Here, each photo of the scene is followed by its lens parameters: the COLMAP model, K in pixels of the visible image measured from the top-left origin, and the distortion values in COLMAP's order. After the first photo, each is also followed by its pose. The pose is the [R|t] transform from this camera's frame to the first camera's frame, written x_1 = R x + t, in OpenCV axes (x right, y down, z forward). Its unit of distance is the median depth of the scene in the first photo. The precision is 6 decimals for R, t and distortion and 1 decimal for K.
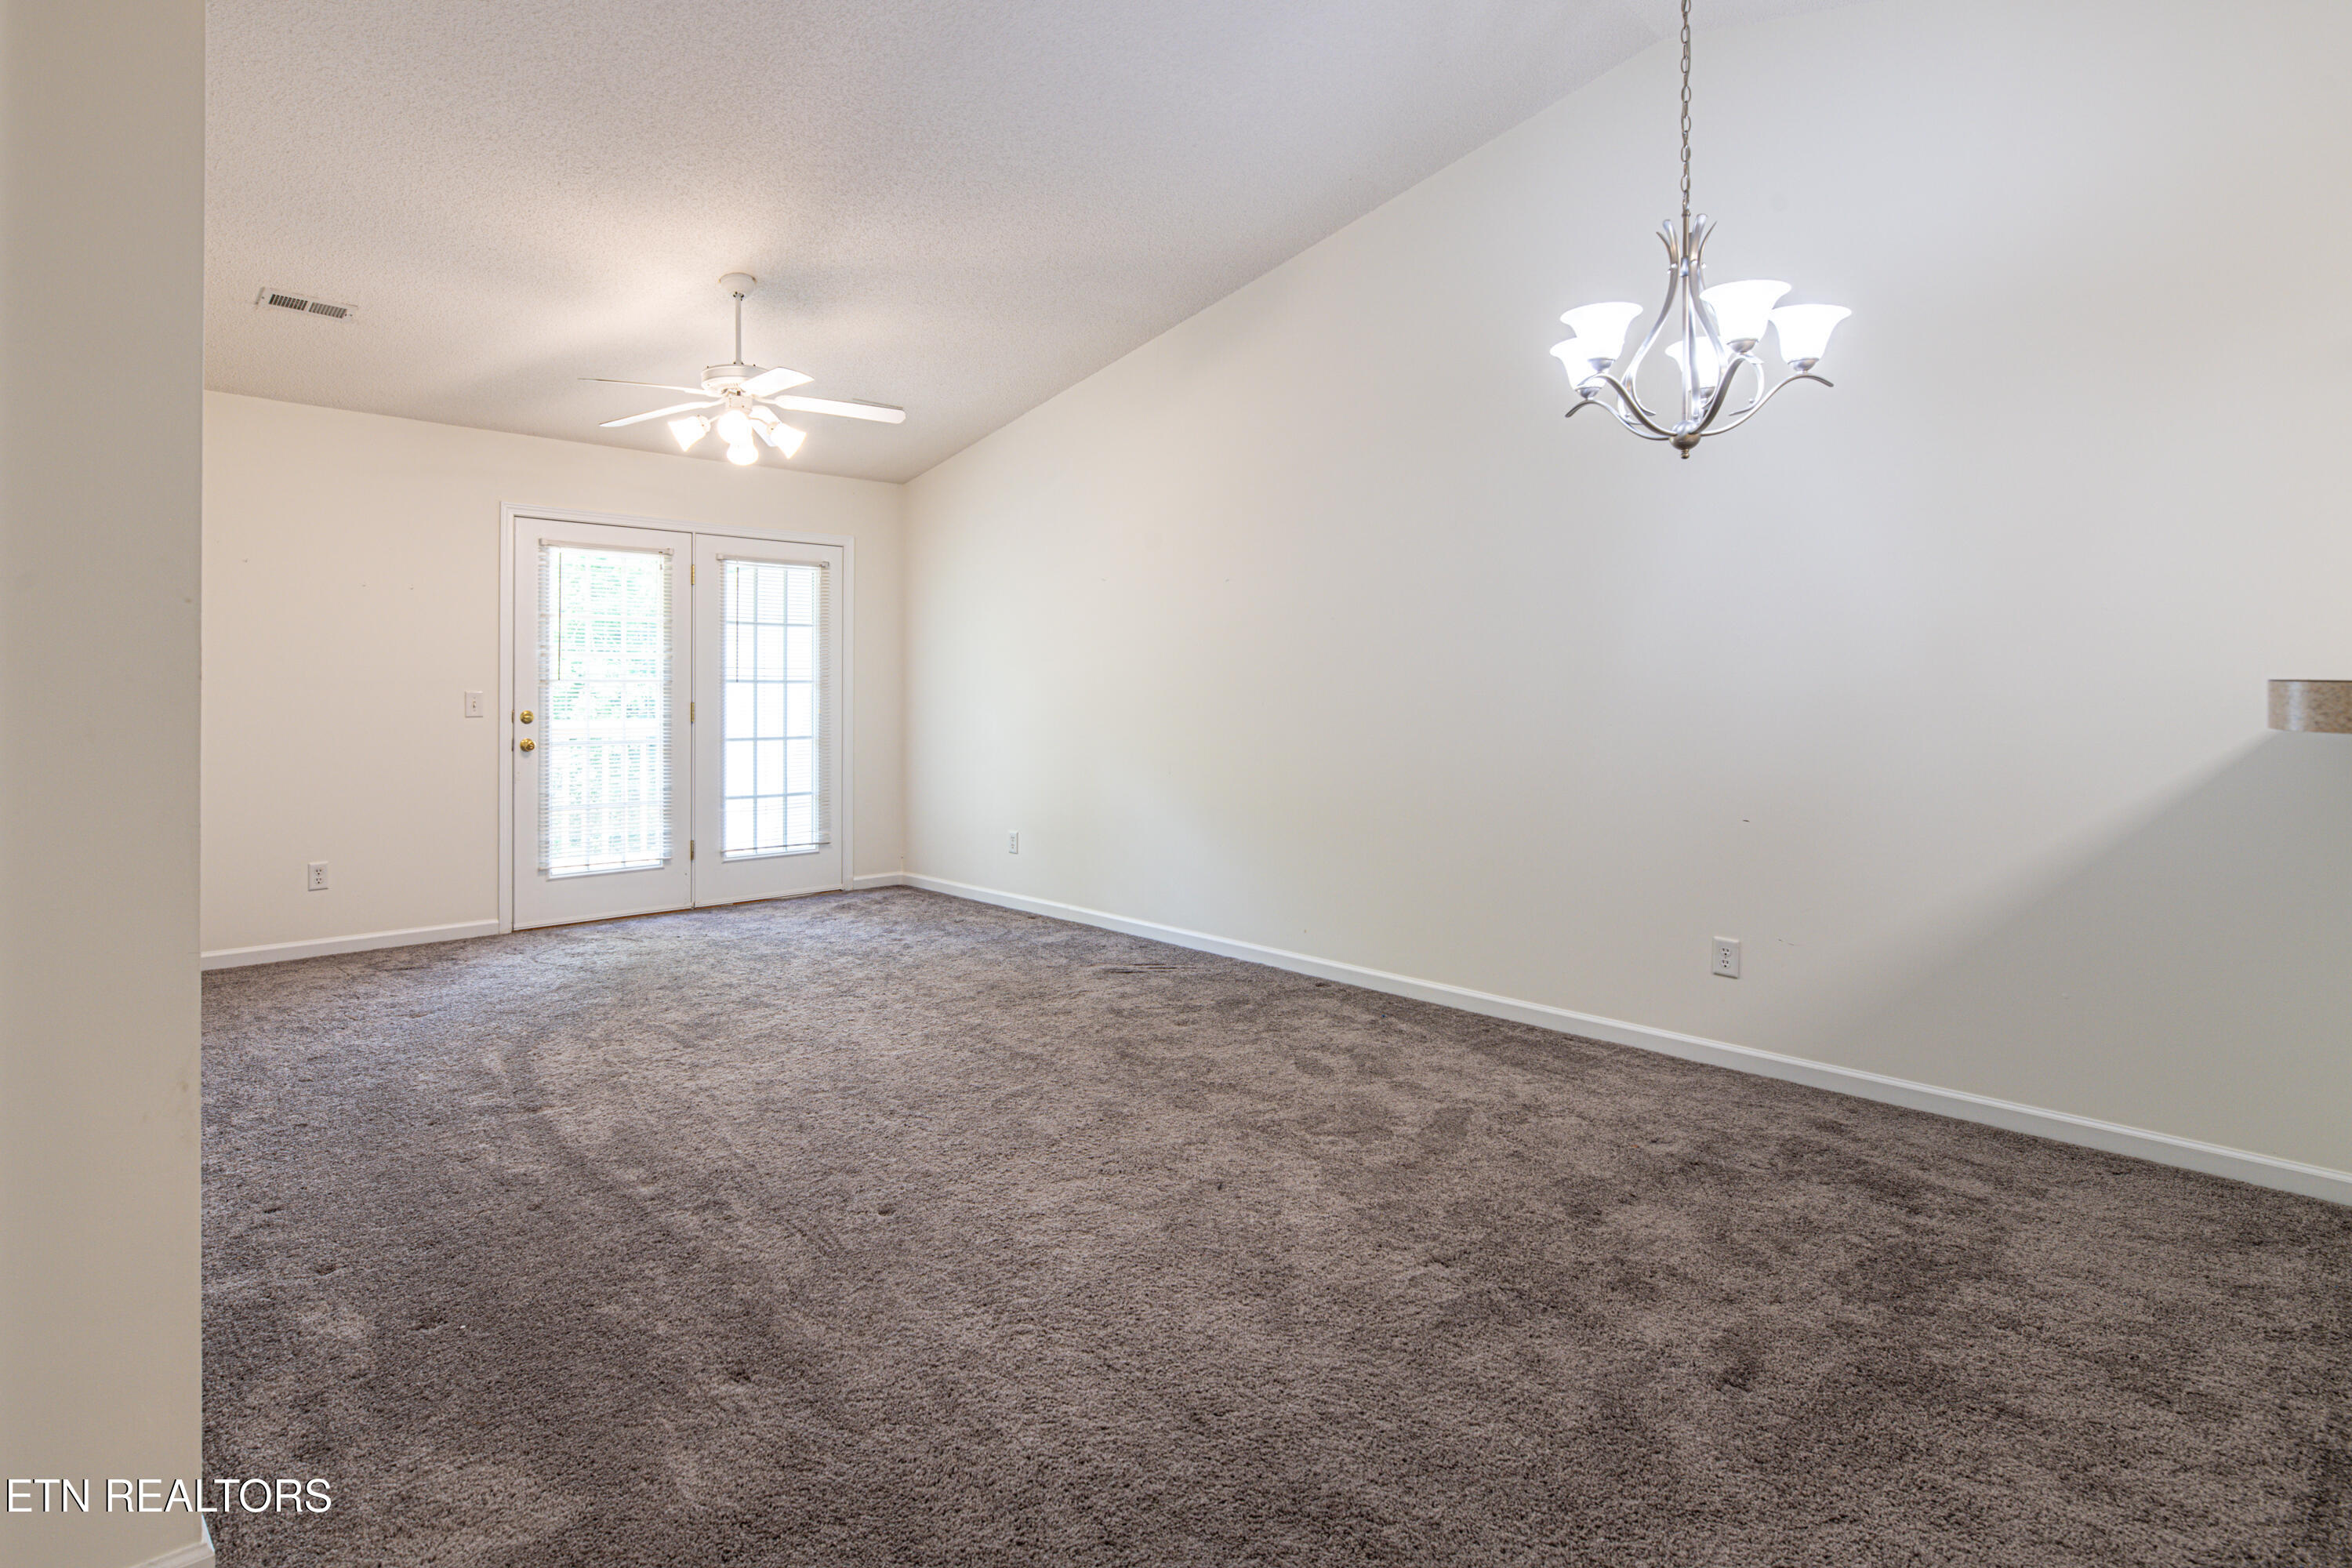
lens RADIAL K [[1252.9, 0, 1142.4], [0, 1252.9, 693.8], [0, 0, 1]] dist [-0.000410, 0.001155]
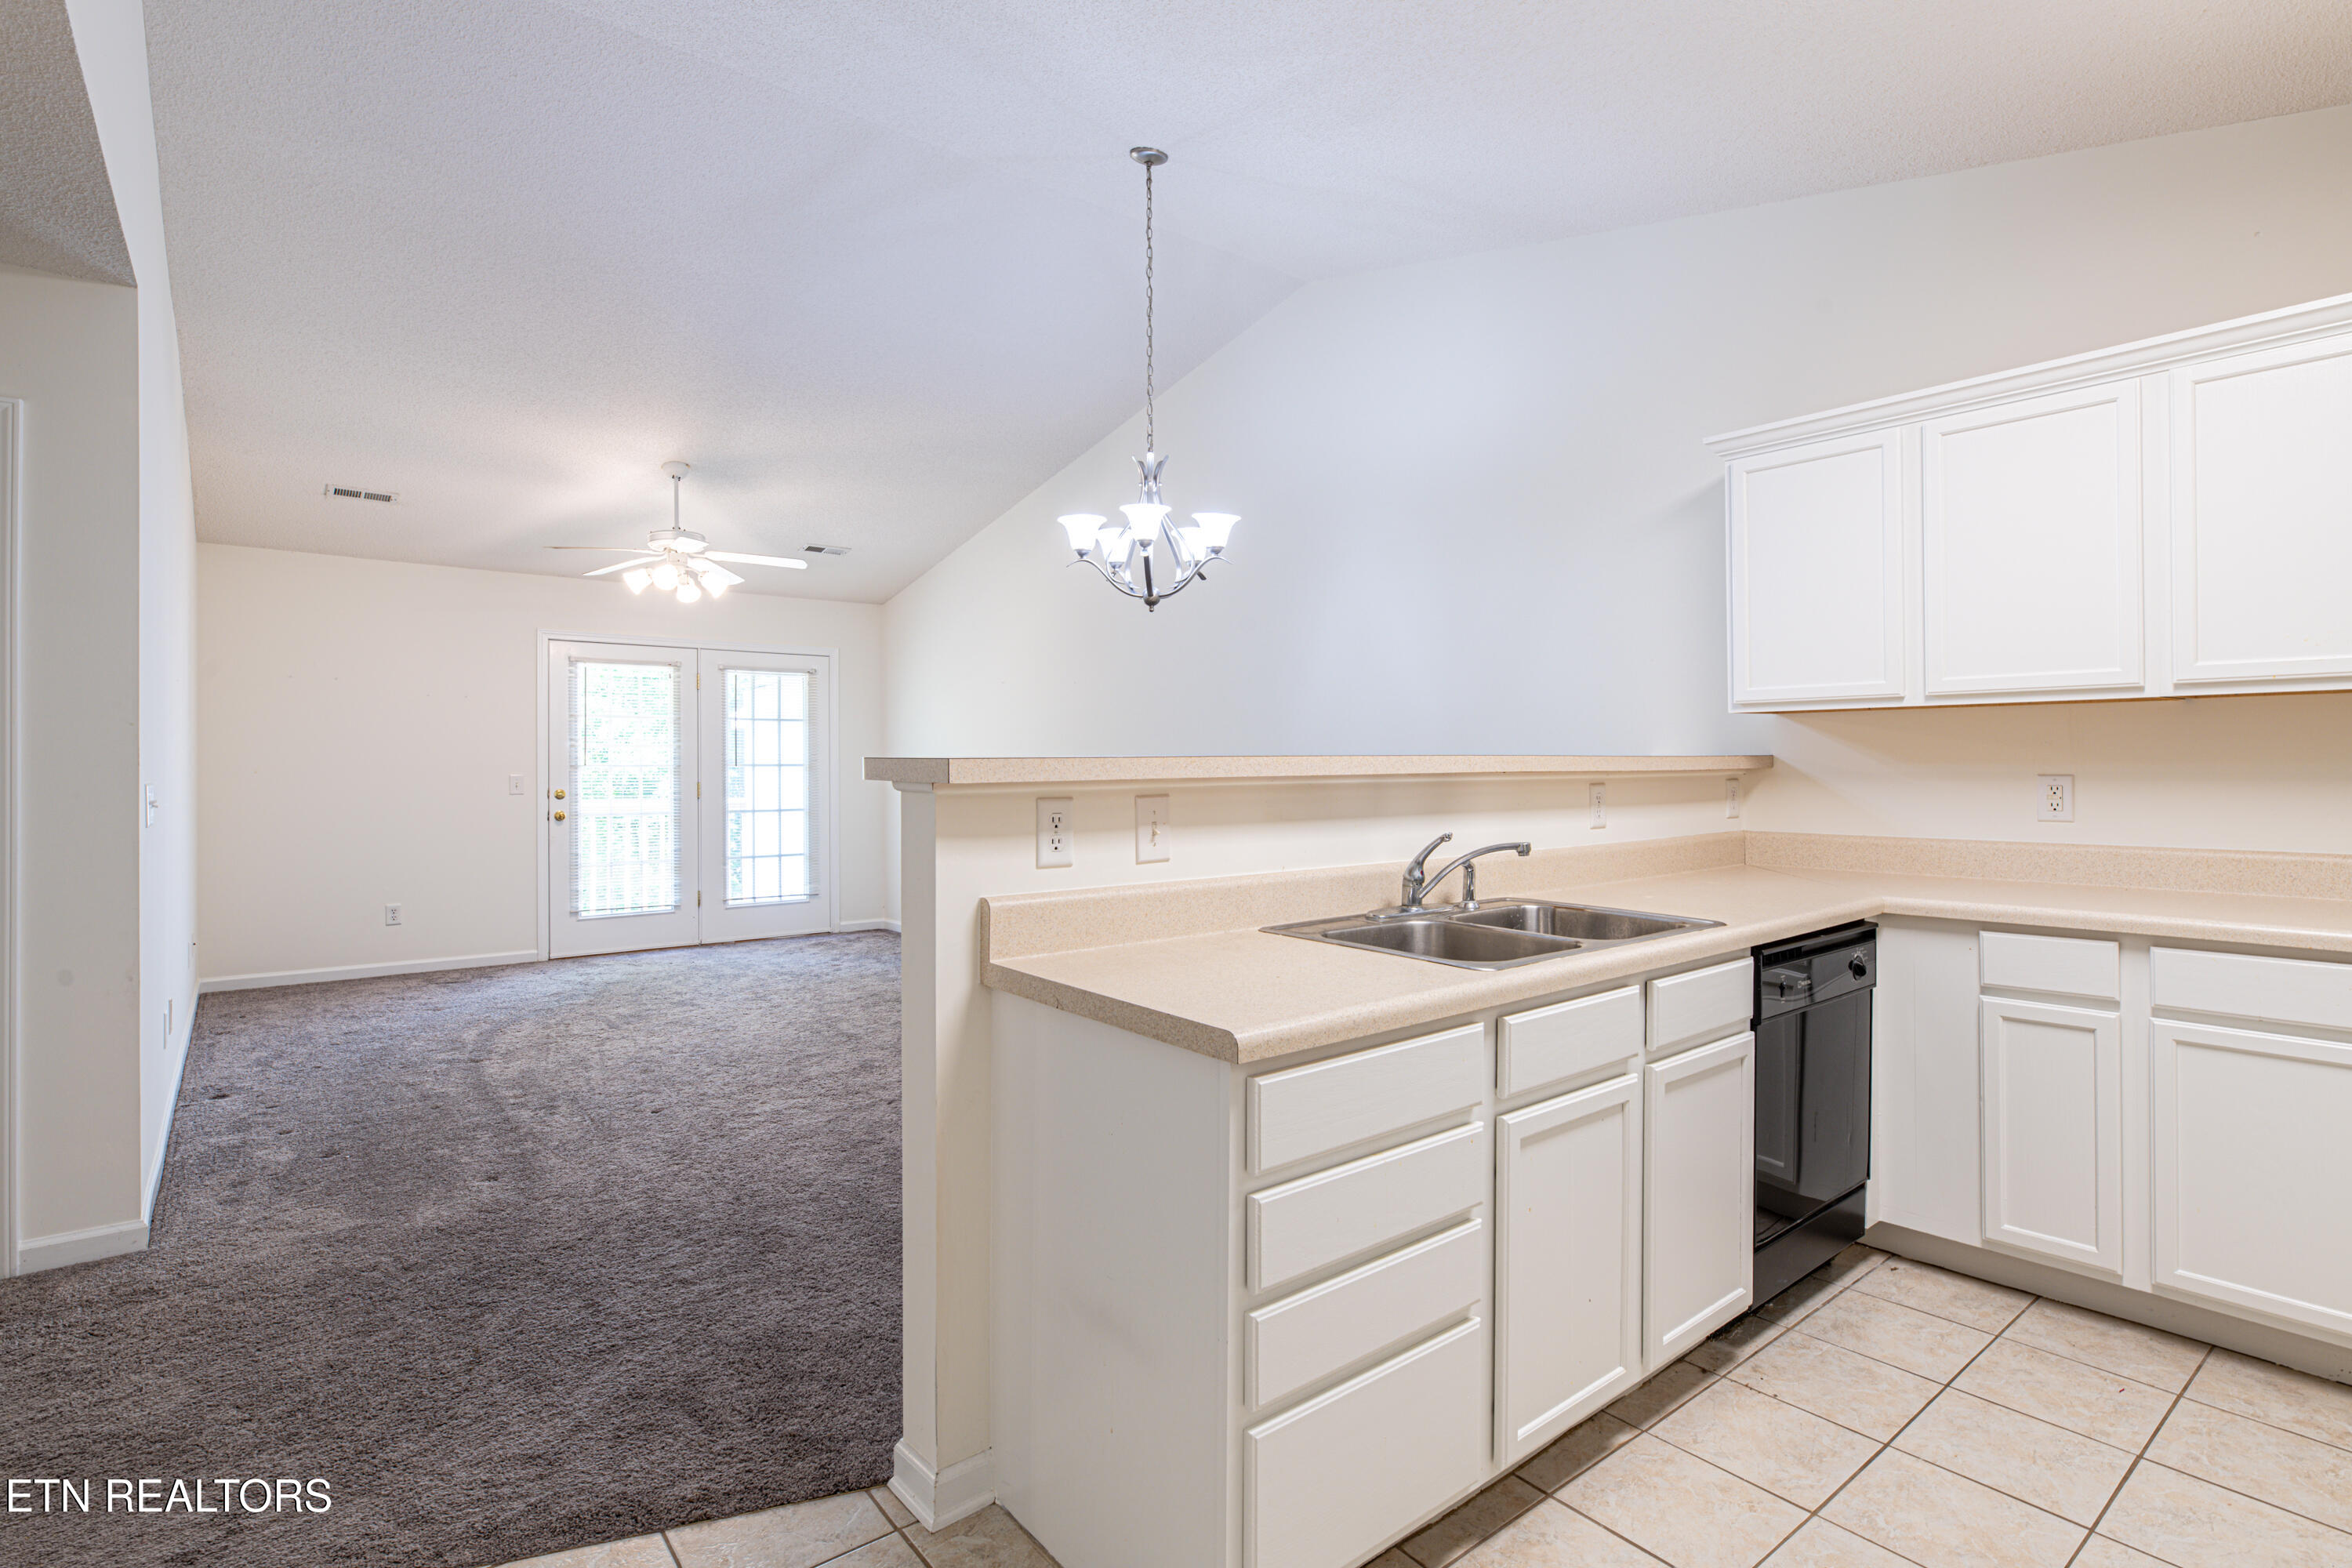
lens RADIAL K [[1149.0, 0, 1178.9], [0, 1149.0, 774.2], [0, 0, 1]] dist [0.002108, -0.000668]
pose [[0.998460, -0.007960, -0.054909, 0.211639], [0.007953, 0.999968, -0.000350, 0.003223], [0.054910, -0.000087, 0.998491, -0.150500]]
